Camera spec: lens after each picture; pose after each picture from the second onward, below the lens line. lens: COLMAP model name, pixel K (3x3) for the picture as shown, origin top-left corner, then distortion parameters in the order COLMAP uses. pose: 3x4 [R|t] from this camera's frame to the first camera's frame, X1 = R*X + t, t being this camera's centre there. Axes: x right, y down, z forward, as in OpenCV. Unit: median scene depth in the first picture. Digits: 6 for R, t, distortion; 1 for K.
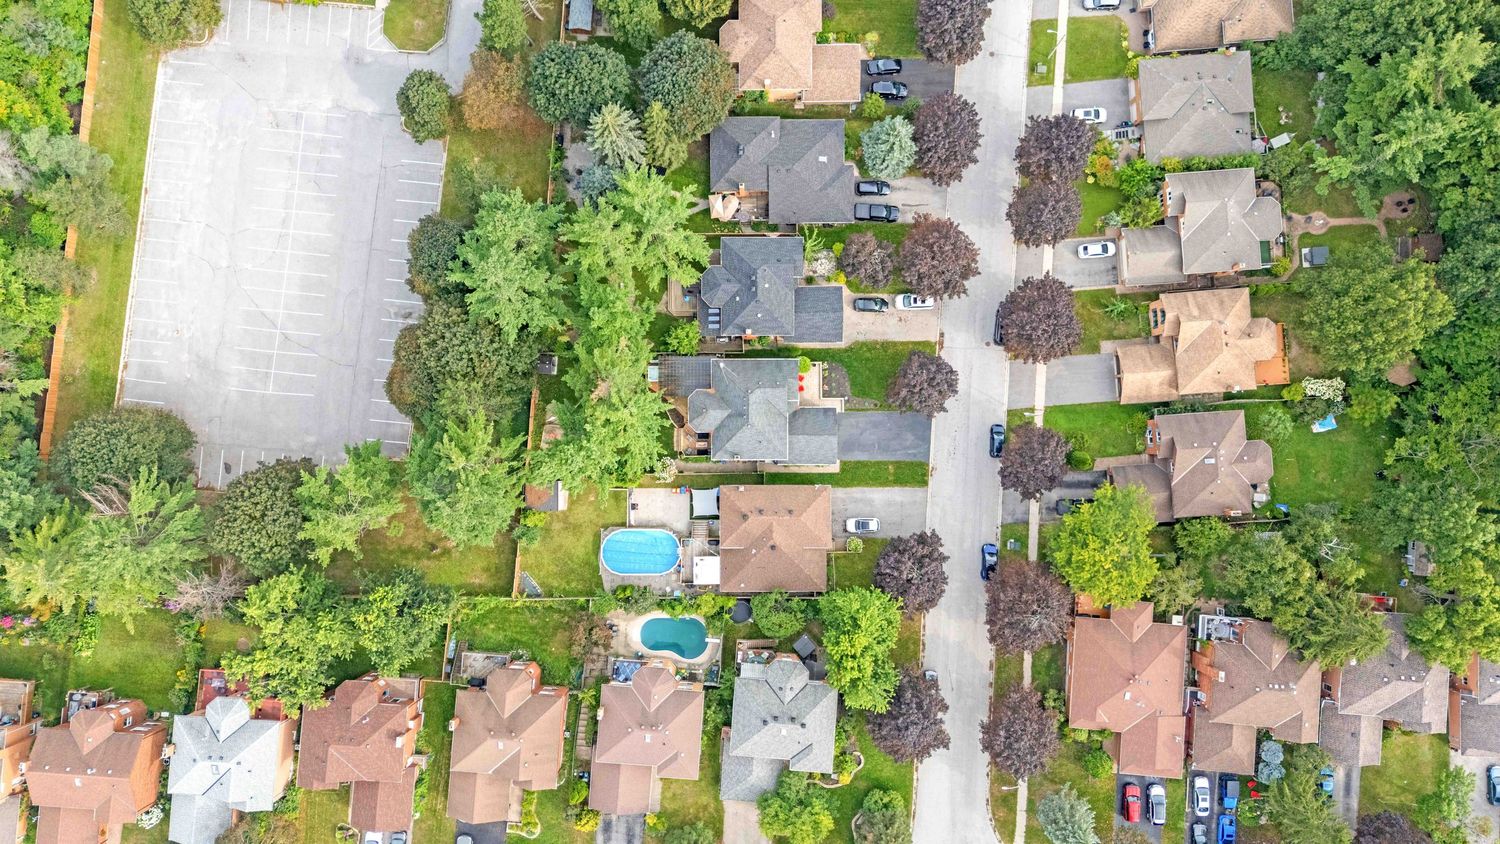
lens RADIAL K [[1099.5, 0, 758.1], [0, 1099.5, 421.6], [0, 0, 1]] dist [0.068858, -0.062955]
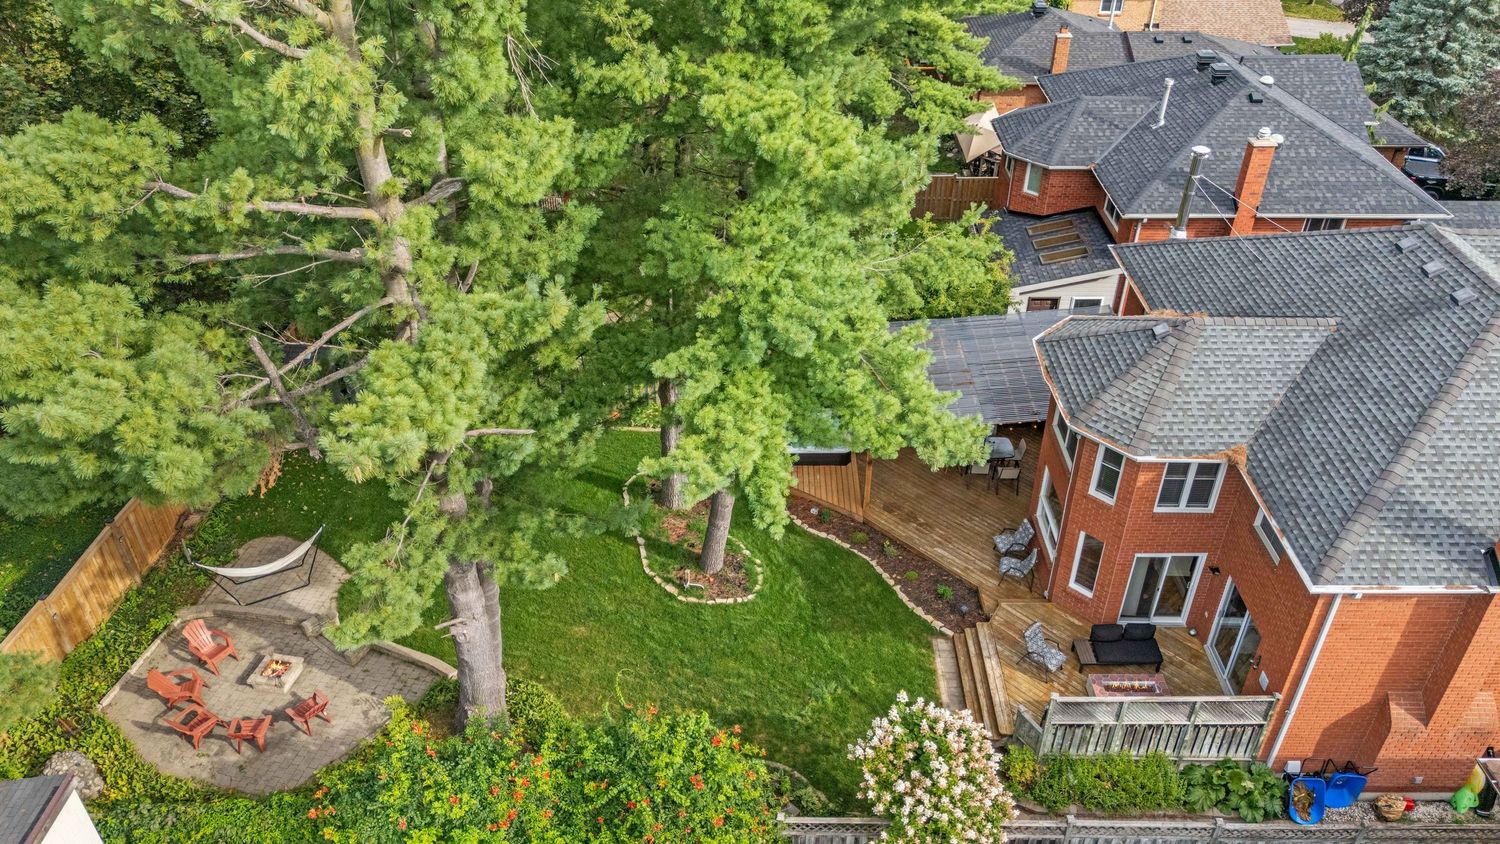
lens RADIAL K [[1099.5, 0, 755.4], [0, 1099.5, 427.4], [0, 0, 1]] dist [0.068858, -0.062955]
pose [[0.999957, 0.009234, -0.001086, -0.105753], [-0.006364, 0.594603, -0.803994, 0.126756], [-0.006778, 0.803967, 0.594636, 0.889688]]
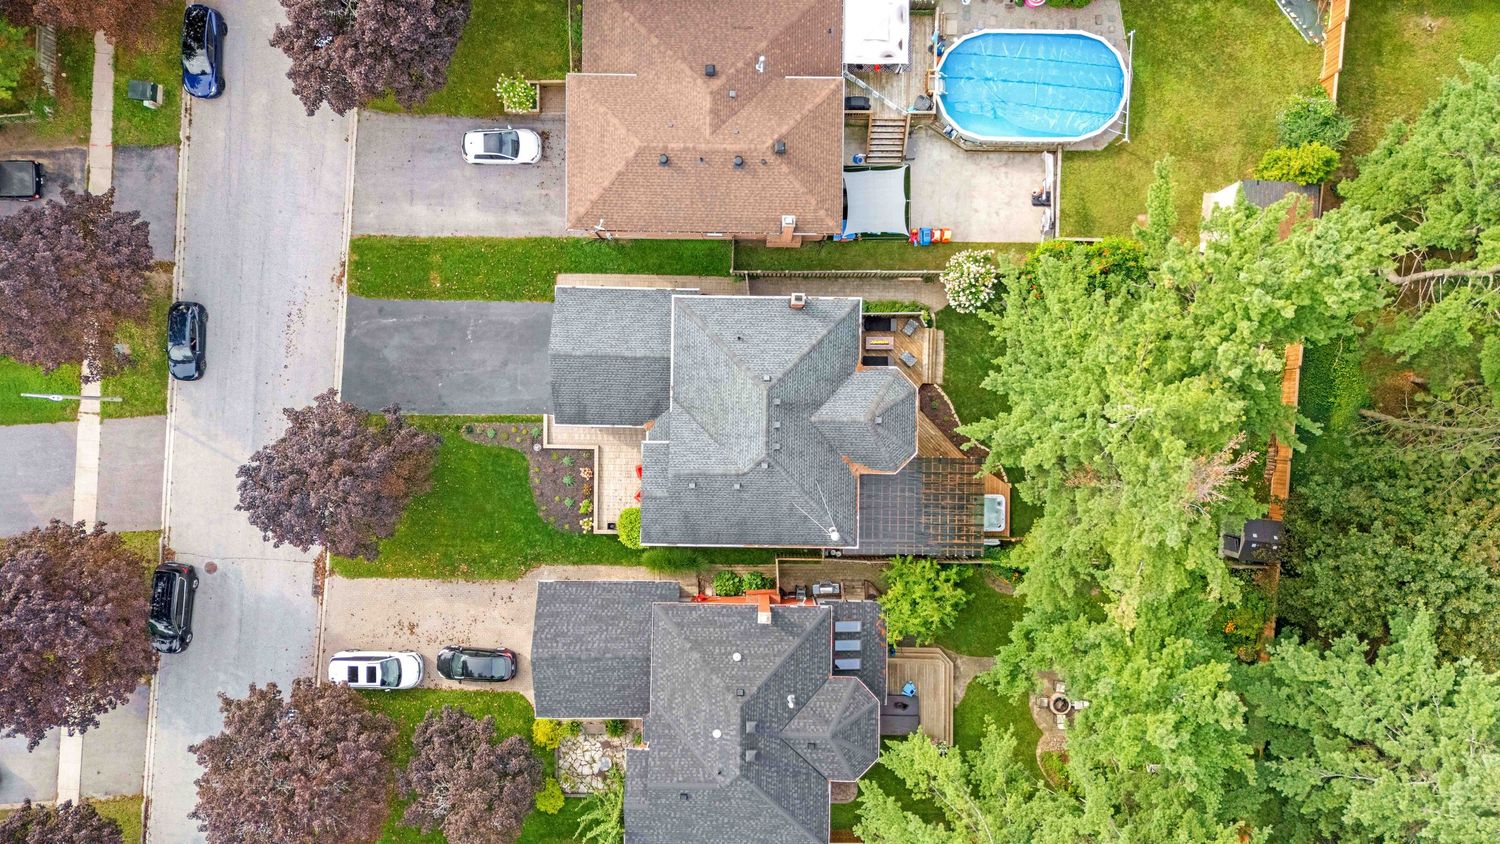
lens RADIAL K [[1099.5, 0, 749.1], [0, 1099.5, 422.7], [0, 0, 1]] dist [0.068858, -0.062955]
pose [[-0.999842, -0.016126, 0.007509, -0.004906], [0.016253, -0.999721, 0.017146, -0.018112], [0.007230, 0.017265, 0.999825, 0.585713]]
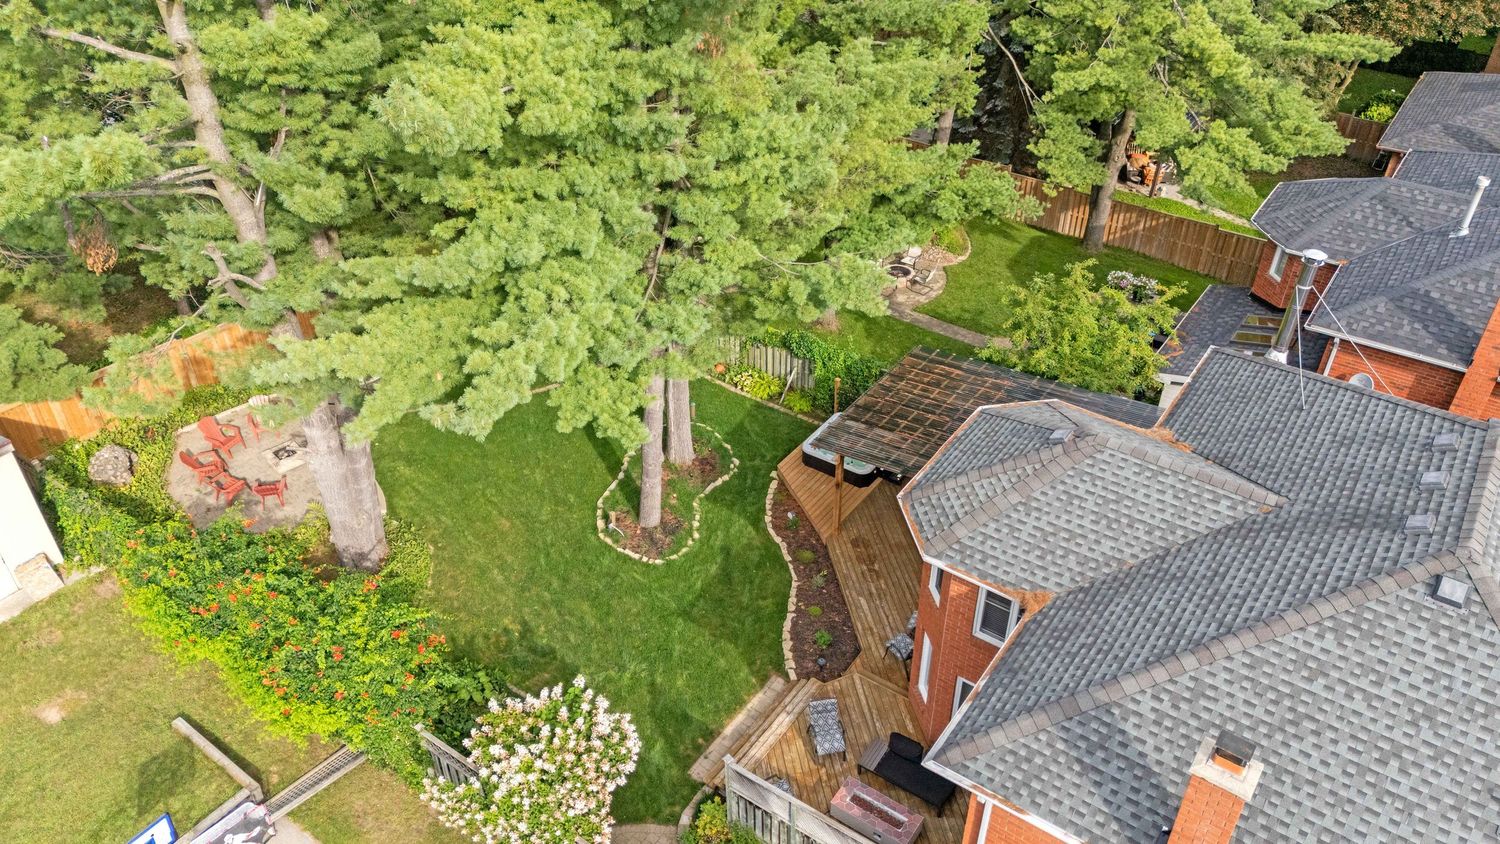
lens RADIAL K [[1099.5, 0, 750.5], [0, 1099.5, 424.4], [0, 0, 1]] dist [0.068858, -0.062955]
pose [[0.817124, 0.342217, -0.463892, -0.017571], [-0.576391, 0.497691, -0.648134, 0.095231], [0.009072, 0.796989, 0.603926, 0.892435]]
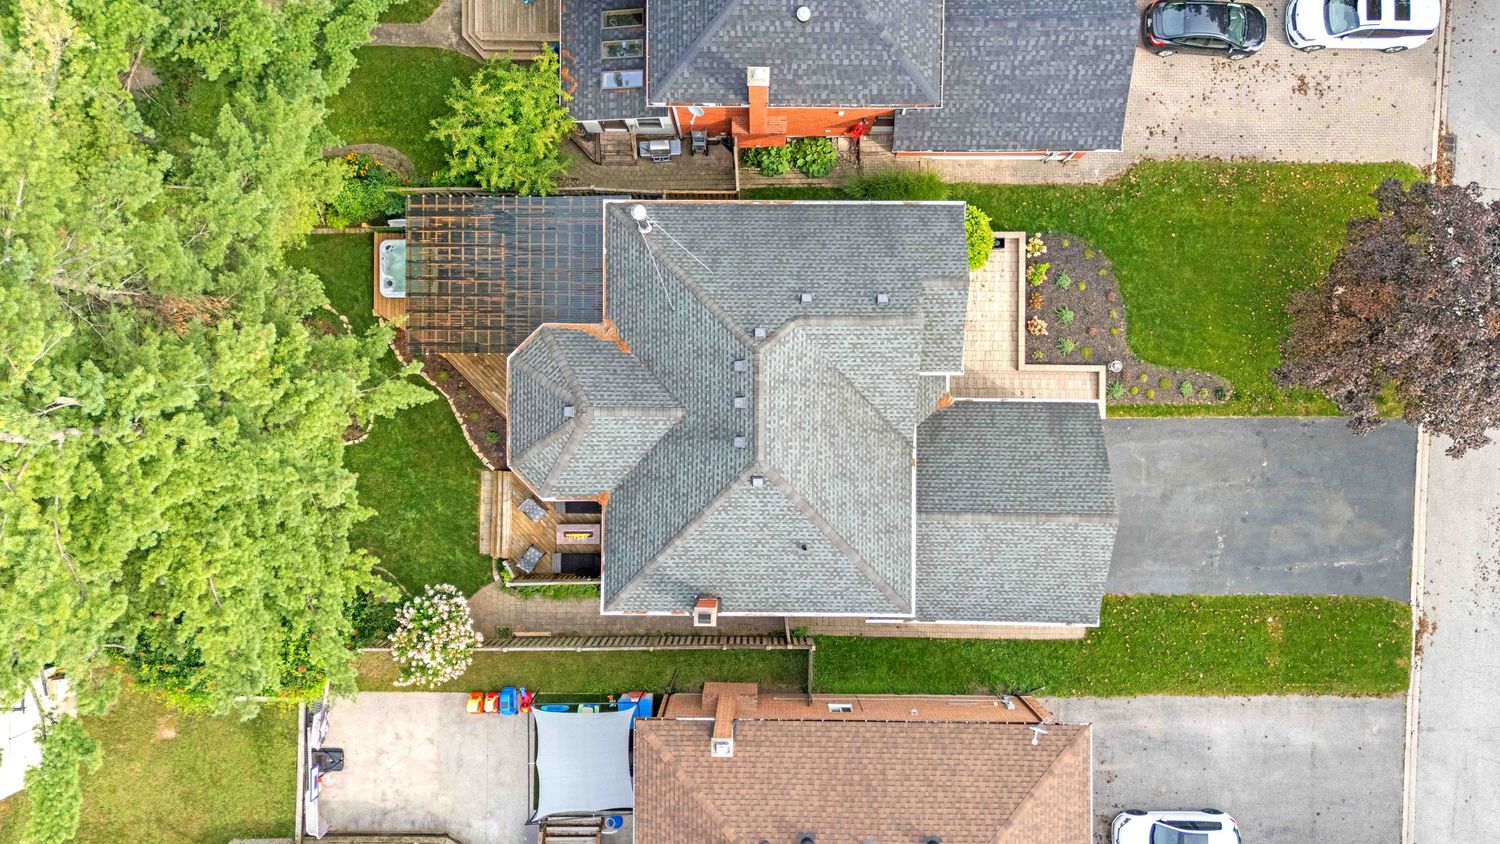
lens RADIAL K [[1099.5, 0, 754.6], [0, 1099.5, 419.9], [0, 0, 1]] dist [0.068858, -0.062955]
pose [[0.999960, 0.008901, -0.000467, -0.008535], [-0.008889, 0.999740, 0.021019, -0.013380], [0.000654, -0.021014, 0.999779, 0.741537]]
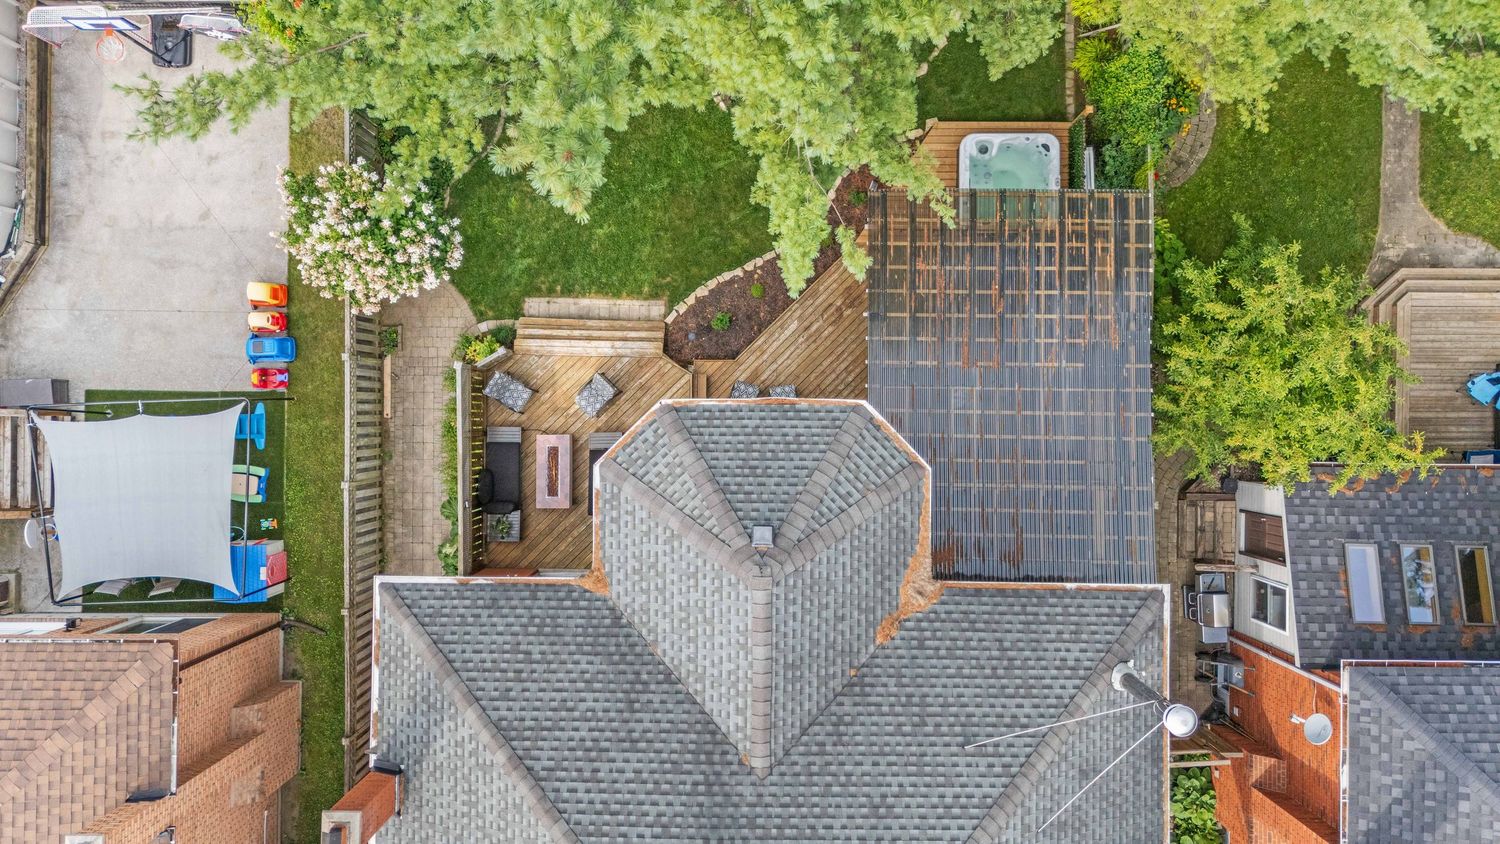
lens RADIAL K [[1099.5, 0, 754.9], [0, 1099.5, 419.2], [0, 0, 1]] dist [0.068858, -0.062955]
pose [[-0.012588, 0.999911, 0.004488, -0.060814], [-0.999635, -0.012692, 0.023840, -0.011707], [0.023895, -0.004186, 0.999706, 0.855588]]
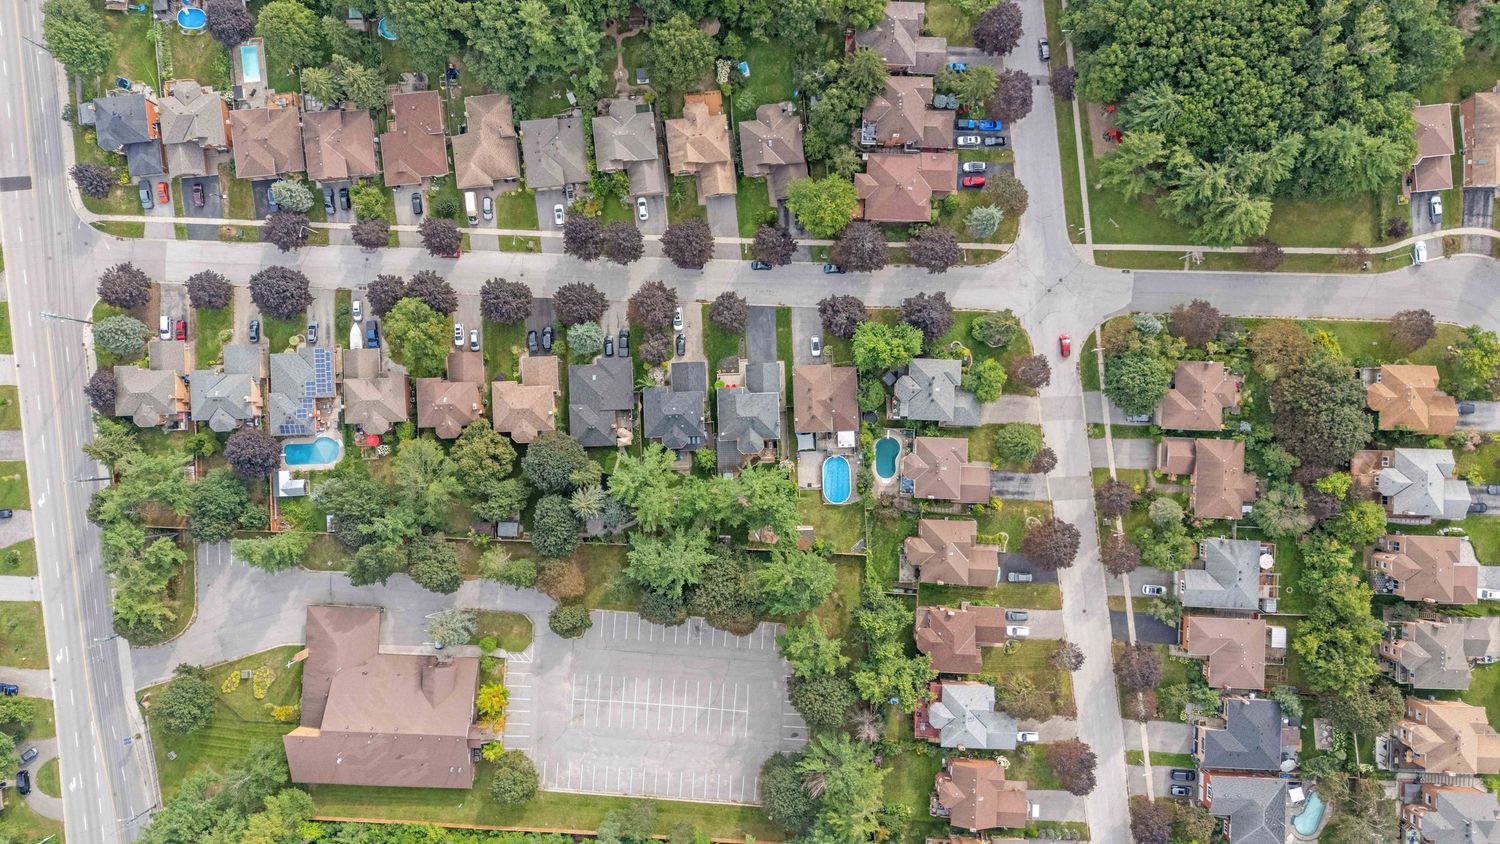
lens RADIAL K [[1099.5, 0, 751.2], [0, 1099.5, 414.4], [0, 0, 1]] dist [0.068858, -0.062955]
pose [[-0.034791, -0.999314, 0.012689, -0.025214], [0.998931, -0.034385, 0.030896, -0.057567], [-0.030438, 0.013751, 0.999442, -0.649000]]
